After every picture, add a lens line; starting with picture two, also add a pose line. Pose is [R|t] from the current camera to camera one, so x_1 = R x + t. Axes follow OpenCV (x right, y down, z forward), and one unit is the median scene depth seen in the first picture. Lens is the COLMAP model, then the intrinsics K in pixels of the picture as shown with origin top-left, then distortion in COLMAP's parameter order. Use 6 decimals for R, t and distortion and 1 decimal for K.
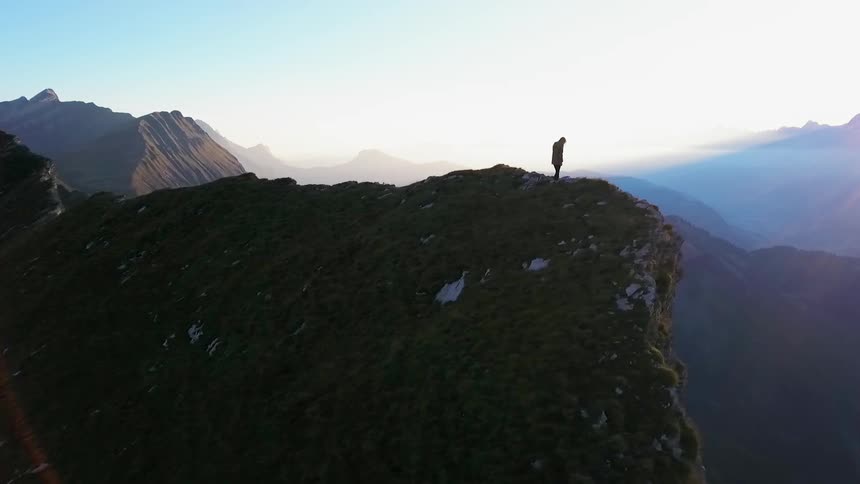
lens RADIAL K [[676.3, 0, 423.9], [0, 676.3, 258.0], [0, 0, 1]] dist [0.035021, -0.064758]
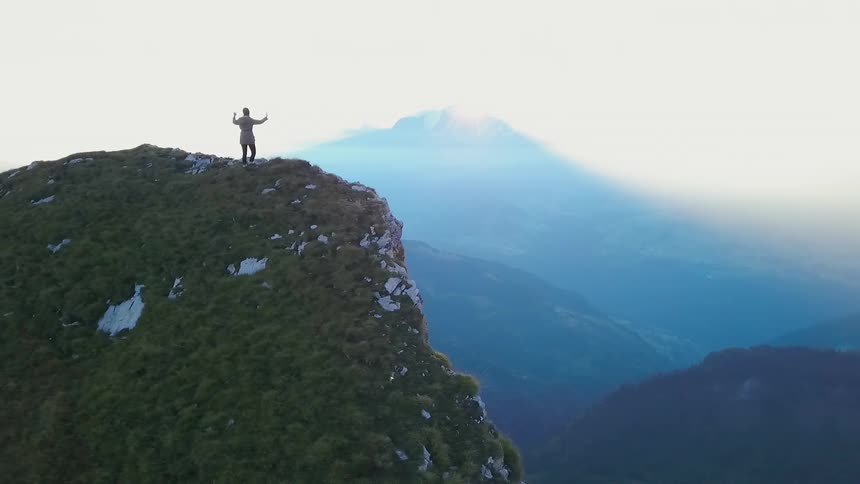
lens RADIAL K [[676.3, 0, 433.0], [0, 676.3, 249.9], [0, 0, 1]] dist [0.035021, -0.064758]
pose [[0.818253, -0.075315, 0.569903, -0.094394], [0.079581, 0.996676, 0.017454, -0.005575], [-0.569323, 0.031072, 0.821527, 0.225917]]
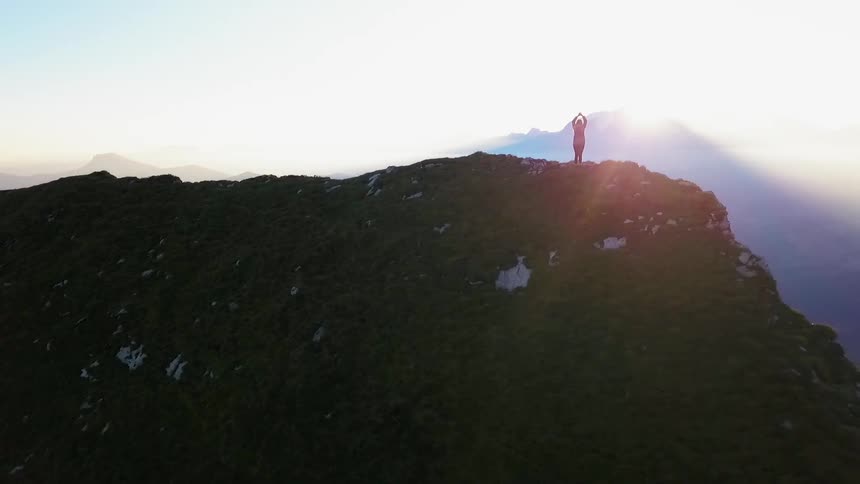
lens RADIAL K [[676.3, 0, 415.8], [0, 676.3, 263.0], [0, 0, 1]] dist [0.035021, -0.064758]
pose [[0.938636, -0.058485, 0.339915, -0.420038], [0.058497, 0.998235, 0.010222, 0.010721], [-0.339913, 0.010289, 0.940401, 0.137067]]
